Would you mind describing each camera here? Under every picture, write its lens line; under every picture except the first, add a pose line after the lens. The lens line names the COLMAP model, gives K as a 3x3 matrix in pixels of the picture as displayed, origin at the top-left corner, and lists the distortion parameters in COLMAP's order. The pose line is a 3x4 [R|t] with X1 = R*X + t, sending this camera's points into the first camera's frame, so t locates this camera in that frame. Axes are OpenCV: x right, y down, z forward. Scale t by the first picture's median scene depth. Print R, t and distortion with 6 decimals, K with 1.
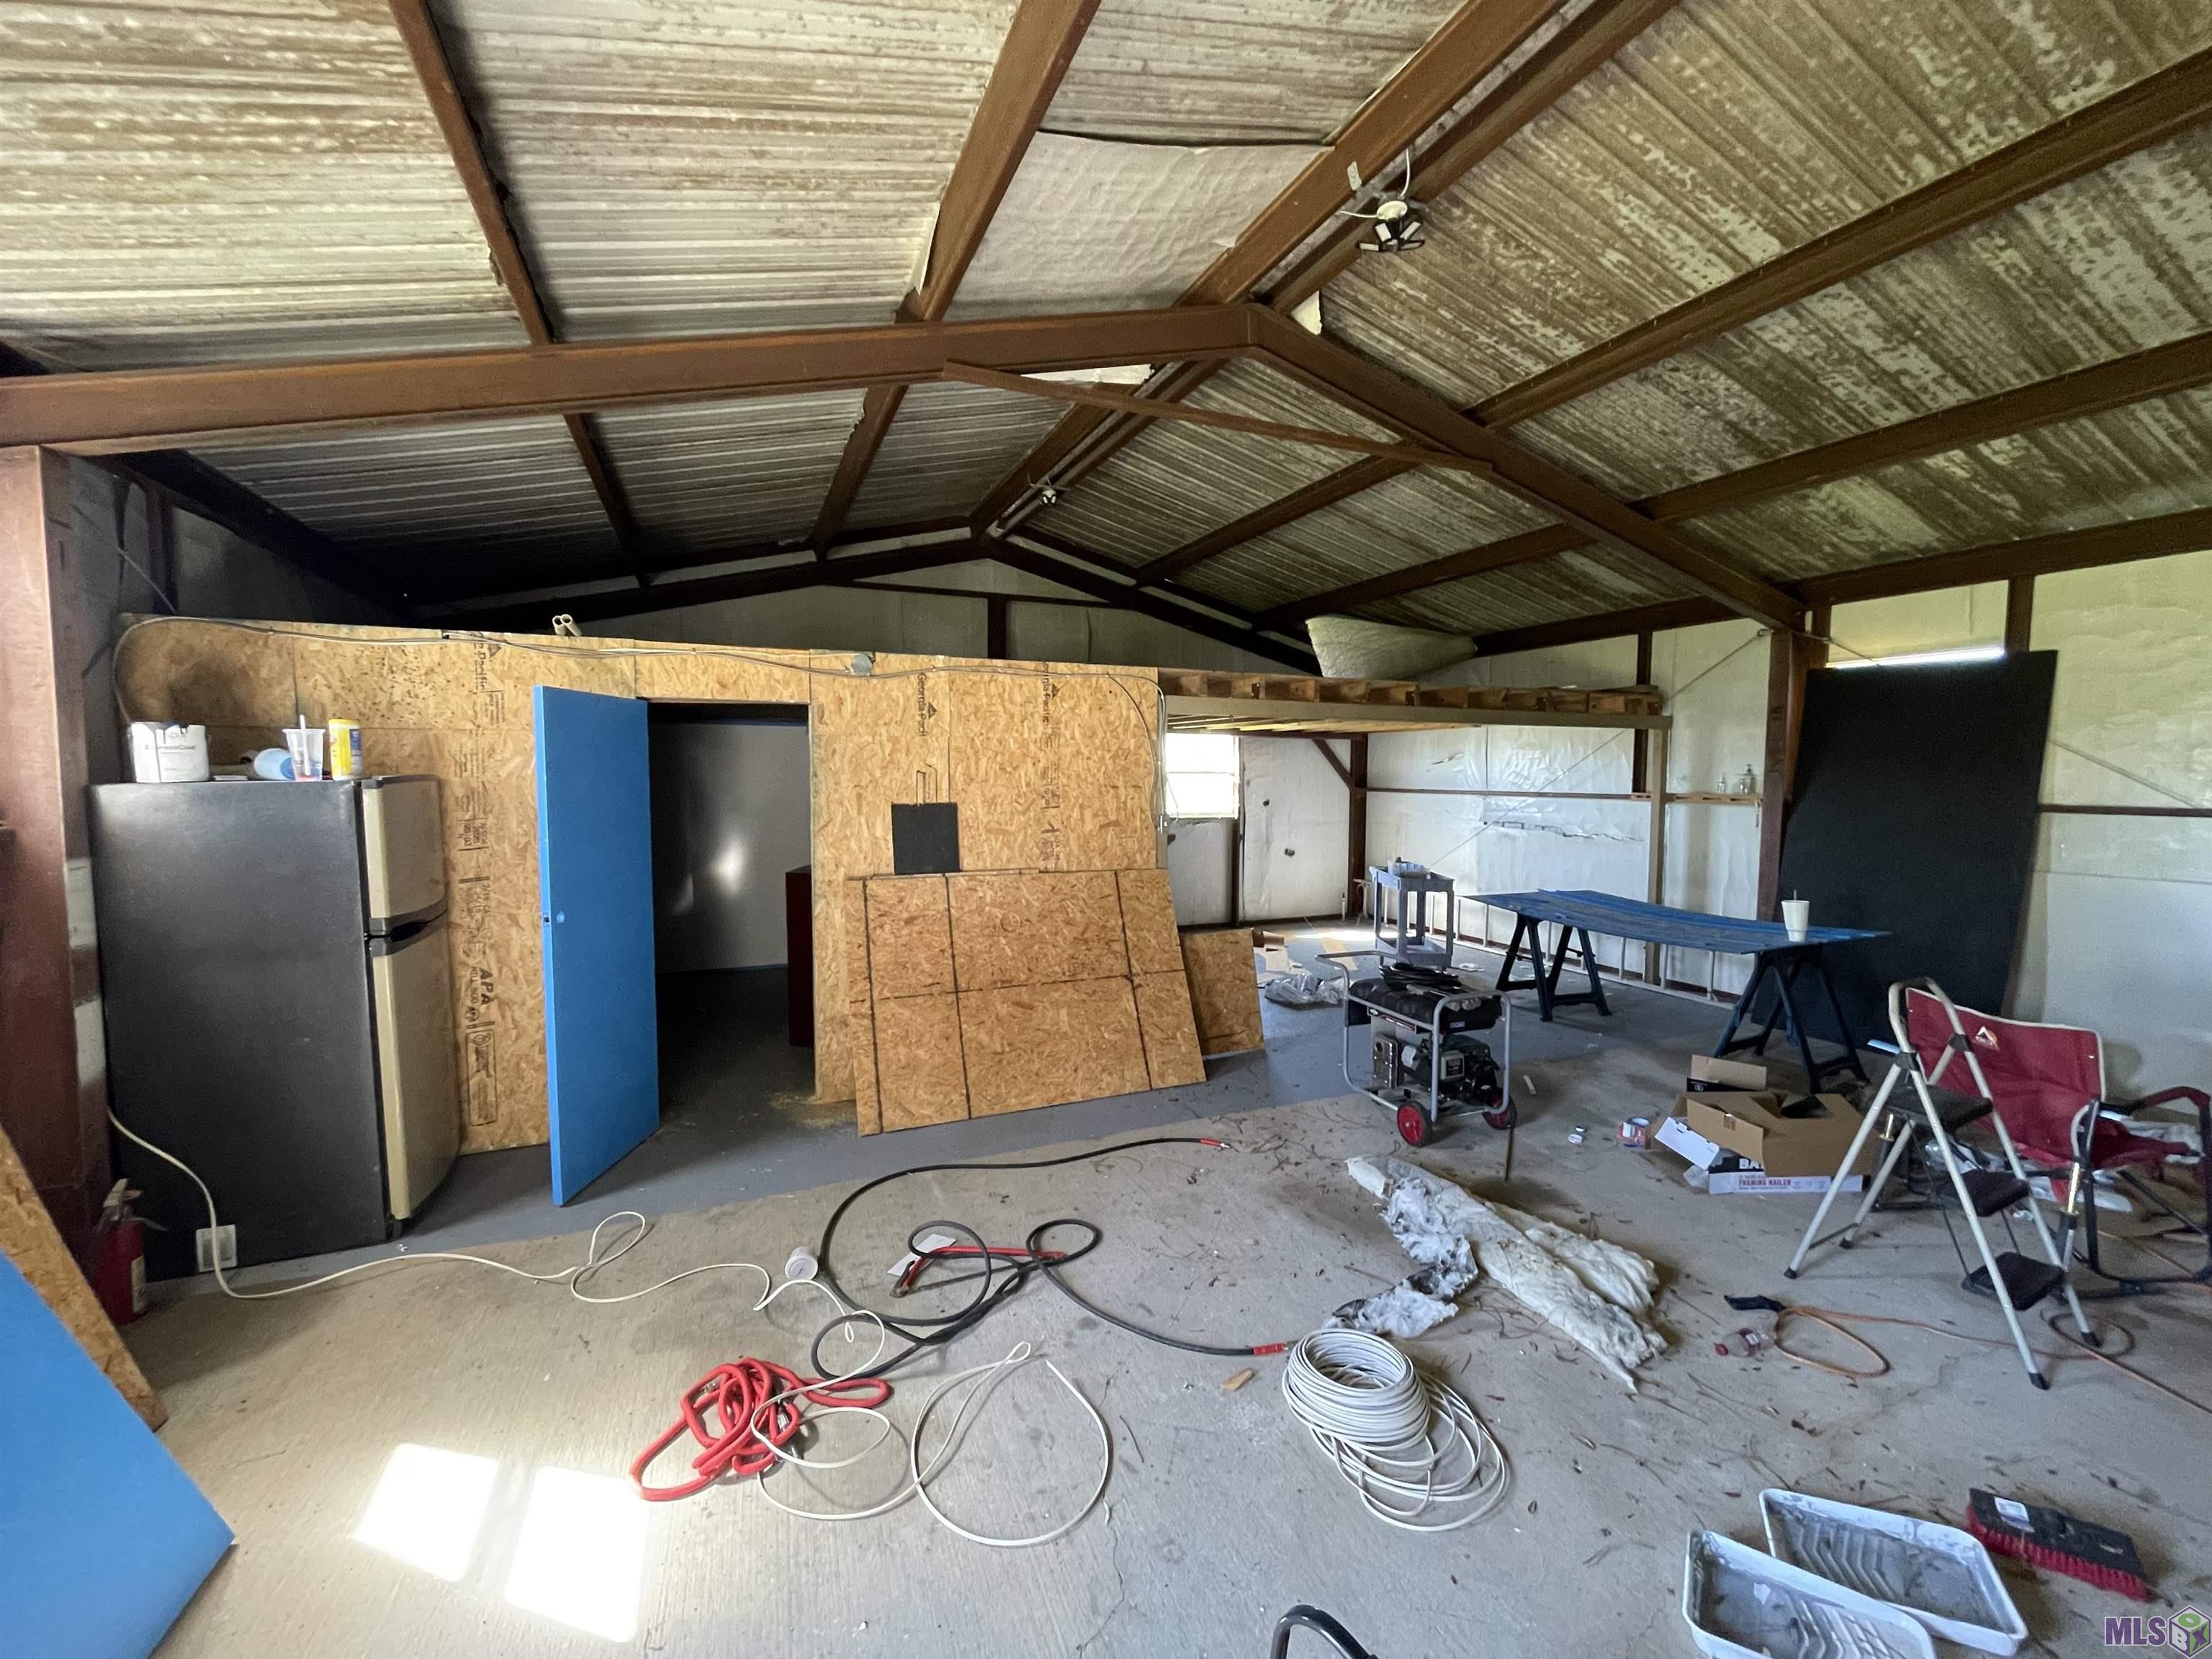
lens RADIAL K [[892.1, 0, 1106.4], [0, 892.1, 831.7], [0, 0, 1]] dist [-0.002715, 0.000001]
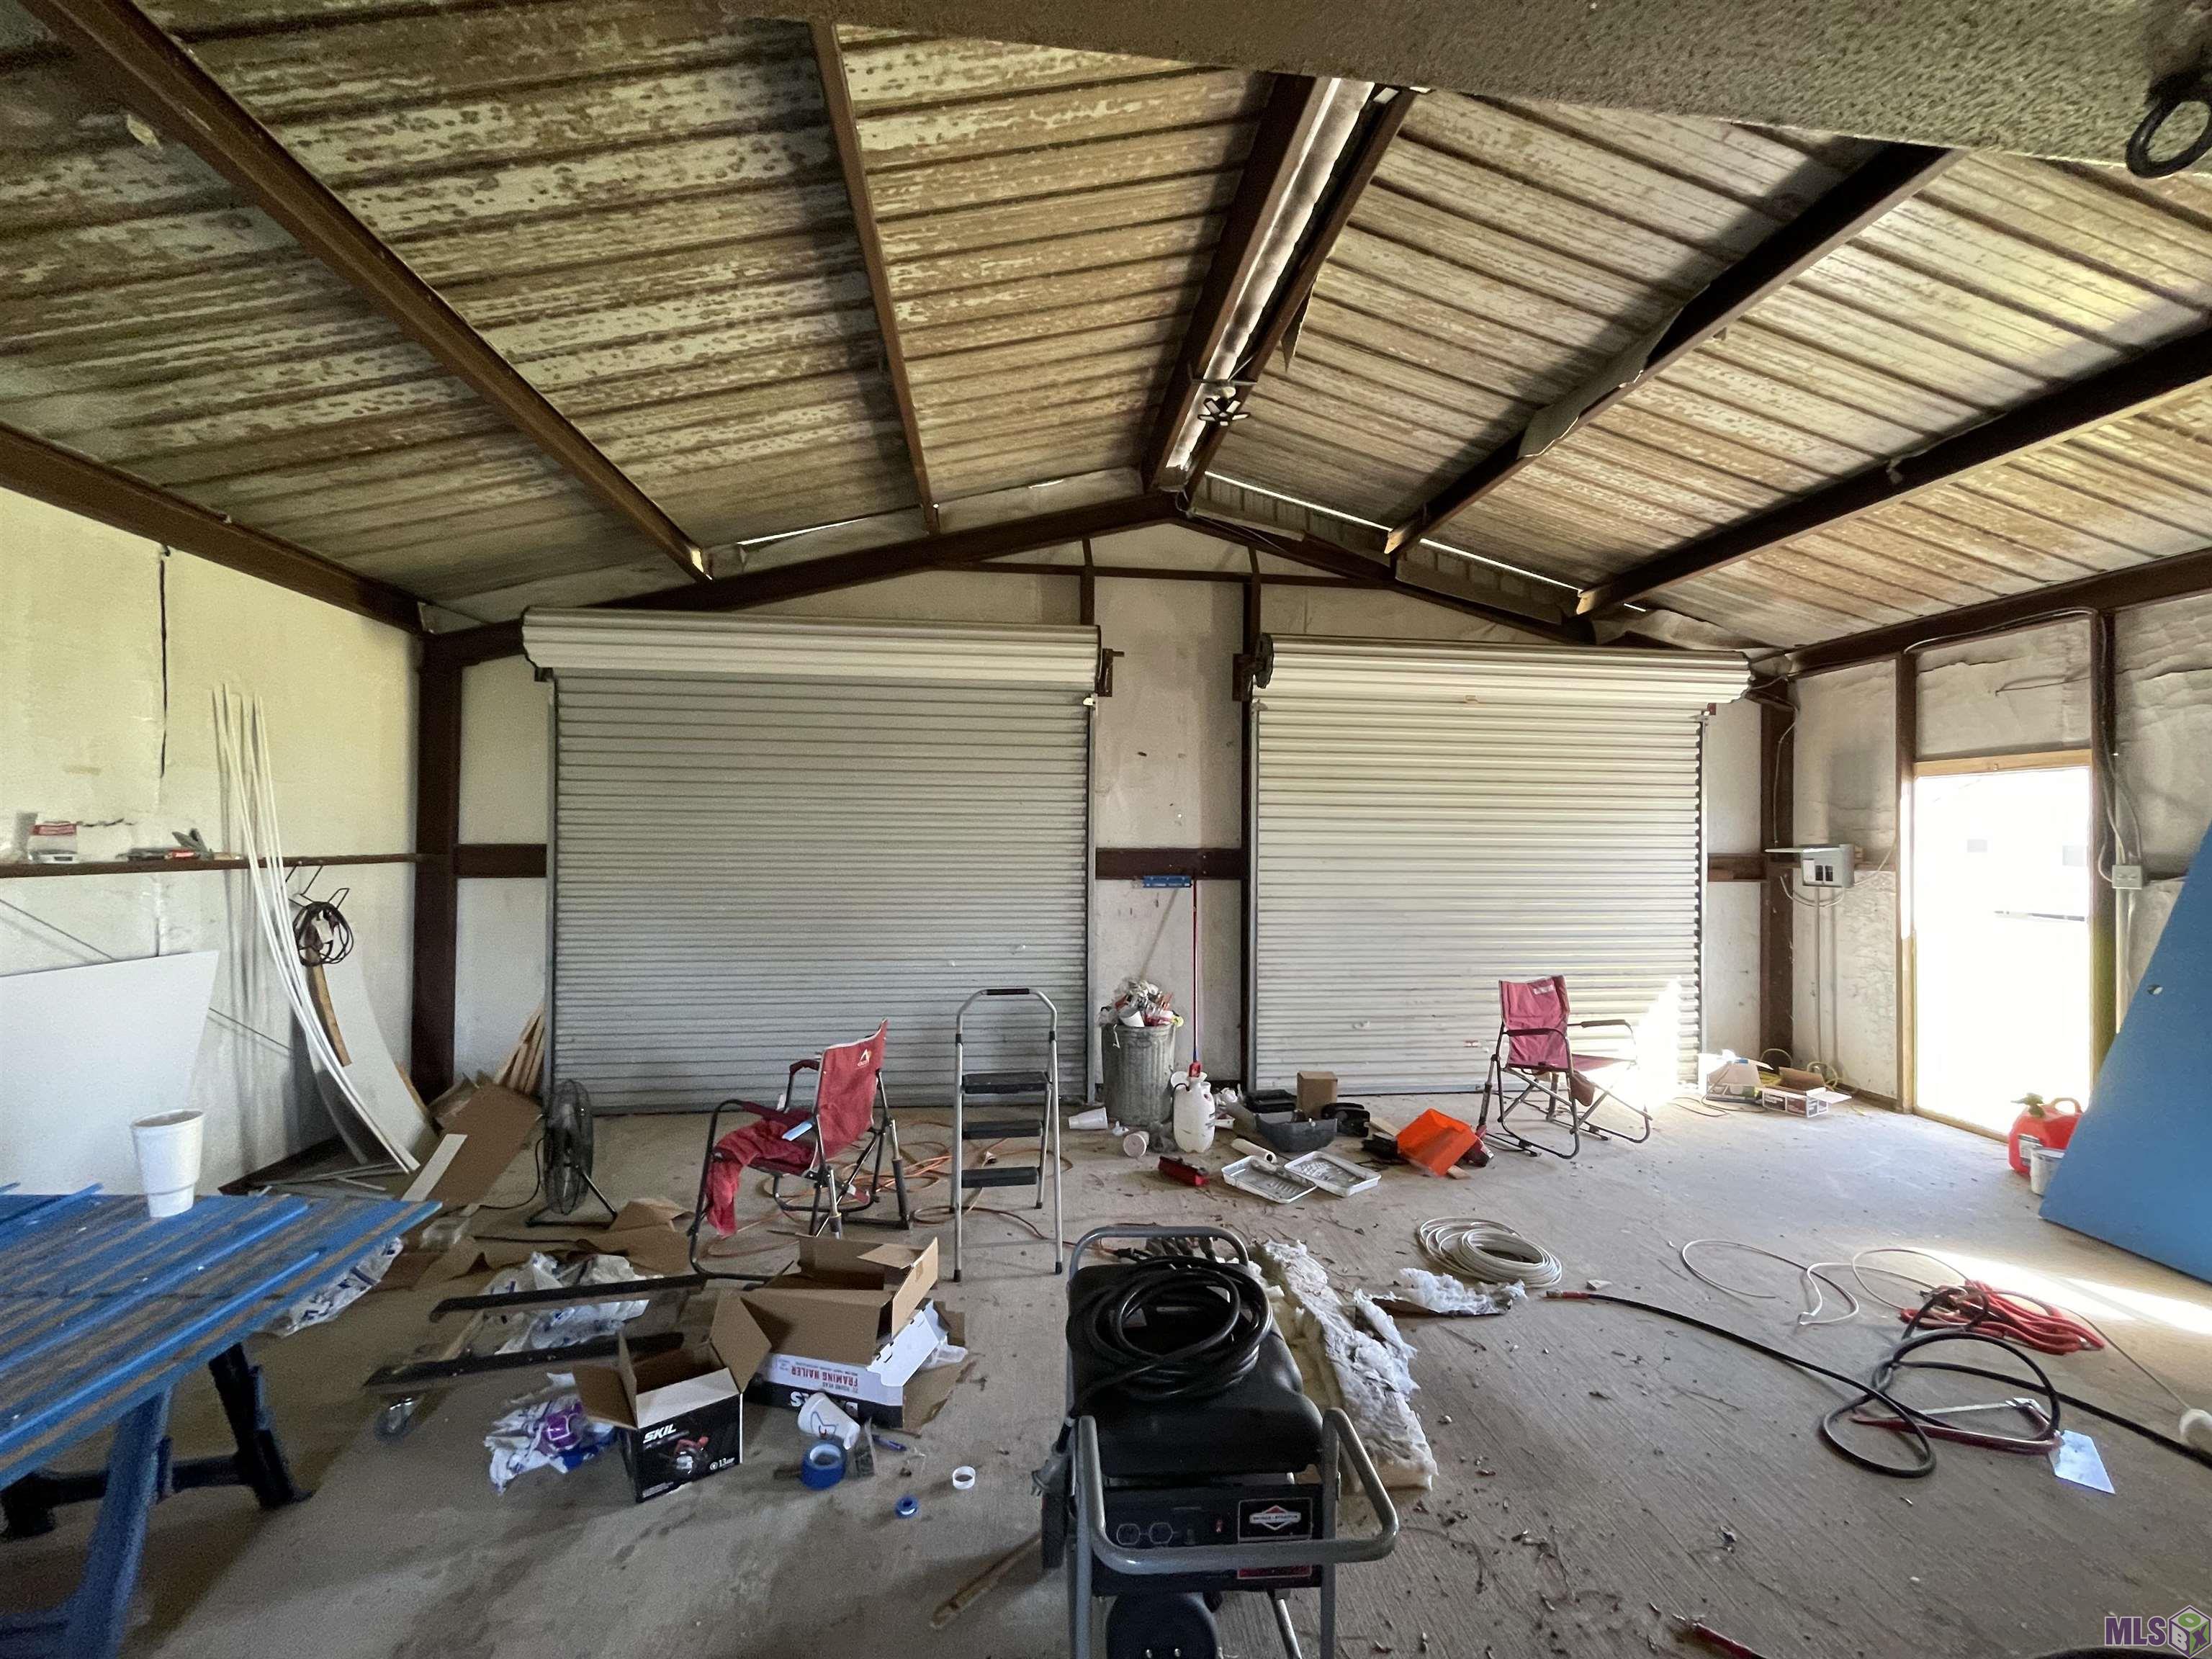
lens RADIAL K [[892.1, 0, 1104.7], [0, 892.1, 828.9], [0, 0, 1]] dist [-0.002715, 0.000001]
pose [[-0.956006, -0.003390, 0.293329, 0.307722], [0.010627, 0.998877, 0.046178, -0.086740], [-0.293156, 0.047264, -0.954896, 1.614194]]
